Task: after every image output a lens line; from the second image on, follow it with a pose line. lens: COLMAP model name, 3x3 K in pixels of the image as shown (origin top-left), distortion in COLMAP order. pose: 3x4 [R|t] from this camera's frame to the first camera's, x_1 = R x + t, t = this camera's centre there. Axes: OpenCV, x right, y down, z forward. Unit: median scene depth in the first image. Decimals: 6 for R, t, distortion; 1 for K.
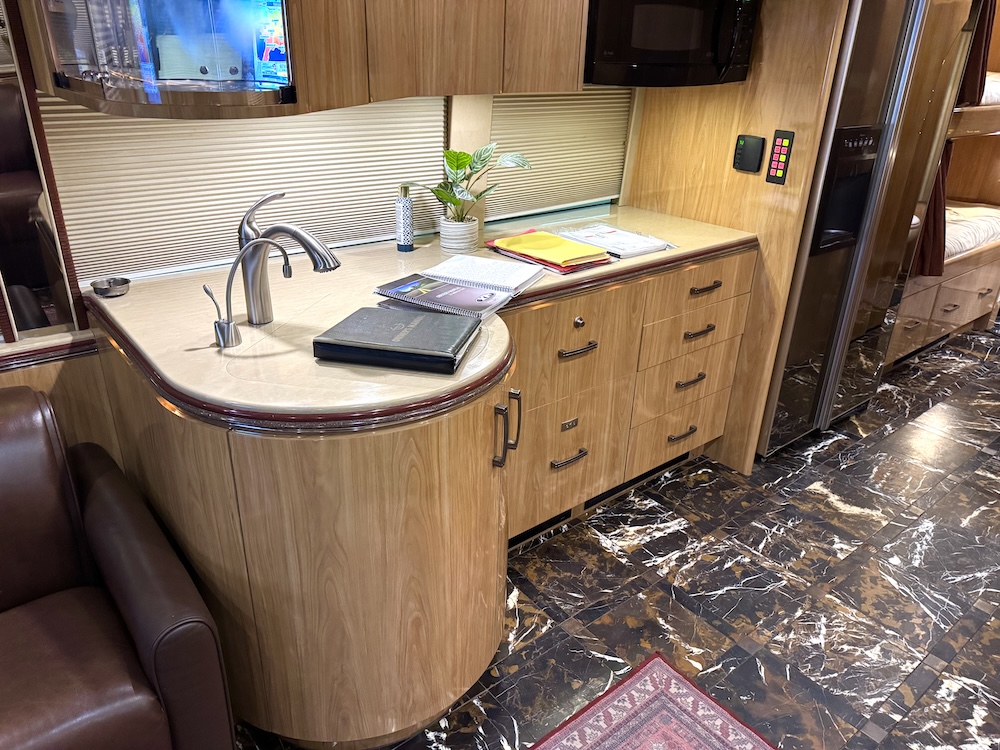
lens RADIAL K [[708.7, 0, 502.3], [0, 708.7, 376.9], [0, 0, 1]] dist [0.019535, -0.022458]
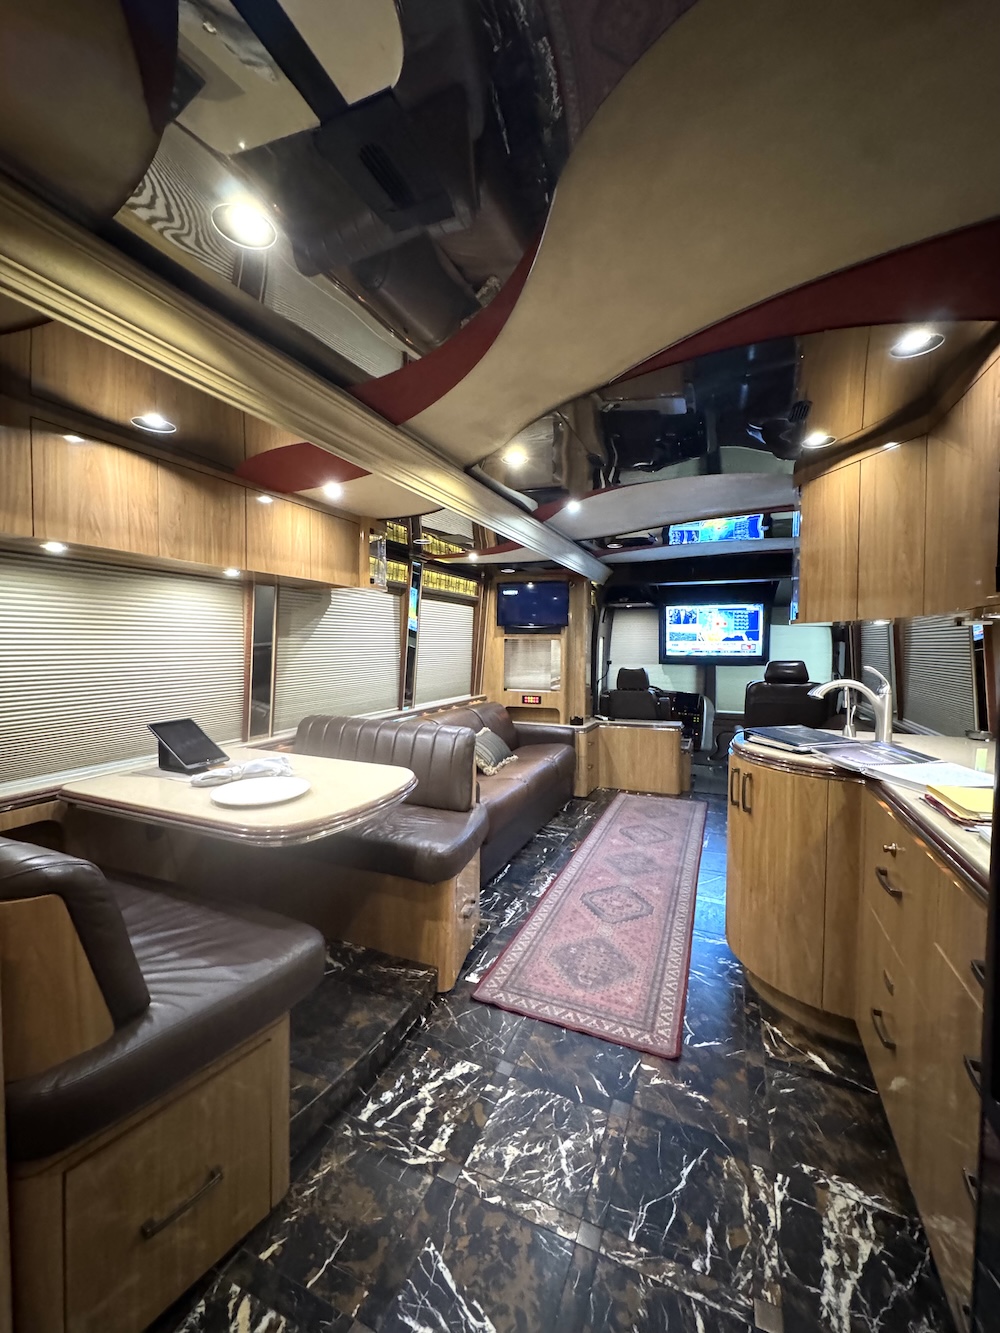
lens RADIAL K [[528.2, 0, 500.6], [0, 528.2, 655.7], [0, 0, 1]] dist [-0.001367, -0.000159]
pose [[-0.885799, -0.022546, -0.463520, 0.689181], [-0.222683, 0.896965, 0.381924, -0.355534], [0.407150, 0.441526, -0.799552, 1.000965]]
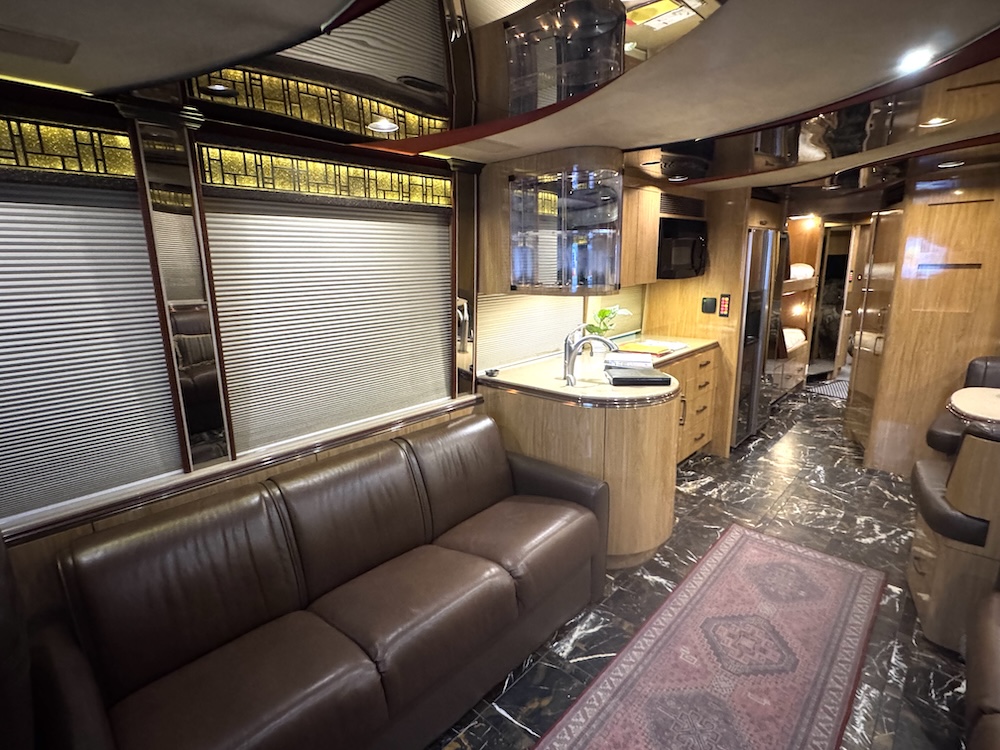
lens RADIAL K [[489.9, 0, 500.0], [0, 489.9, 375.0], [0, 0, 1]] dist [0.001721, 0.000559]
pose [[0.990467, -0.079217, 0.112694, -0.485062], [0.101053, 0.973822, -0.203616, 0.143392], [-0.093614, 0.213063, 0.972543, -0.380389]]
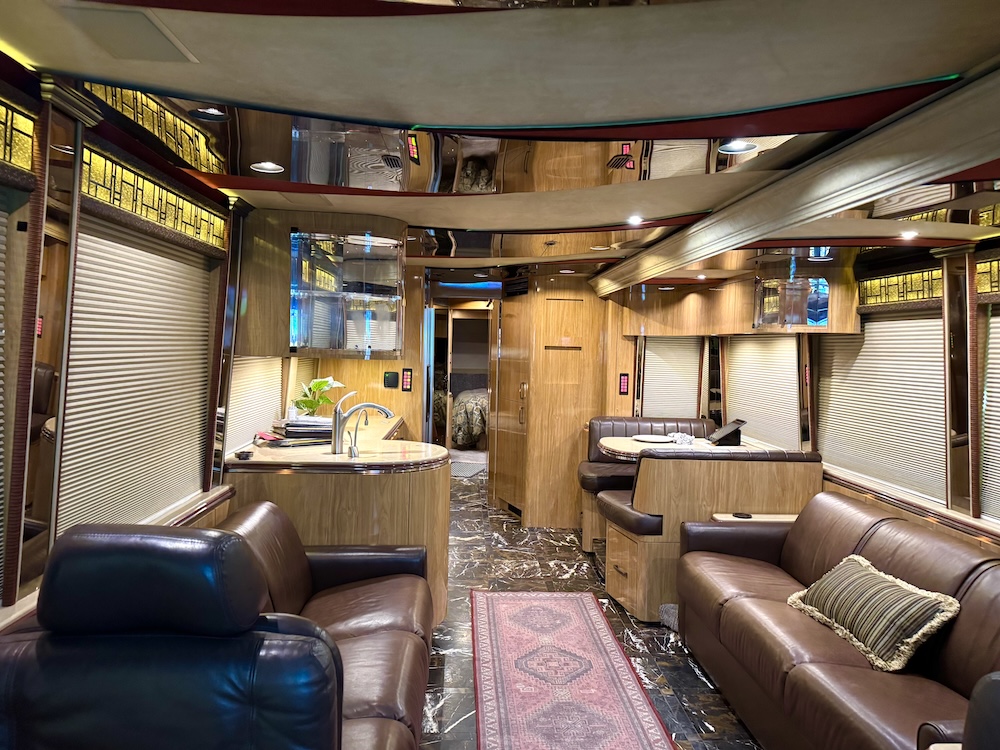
lens RADIAL K [[692.6, 0, 495.5], [0, 692.6, 366.3], [0, 0, 1]] dist [0.034241, -0.091634]
pose [[0.597444, -0.037972, 0.801011, -1.101744], [0.329524, 0.922272, -0.202059, 0.165343], [-0.731077, 0.384672, 0.563519, -0.398214]]
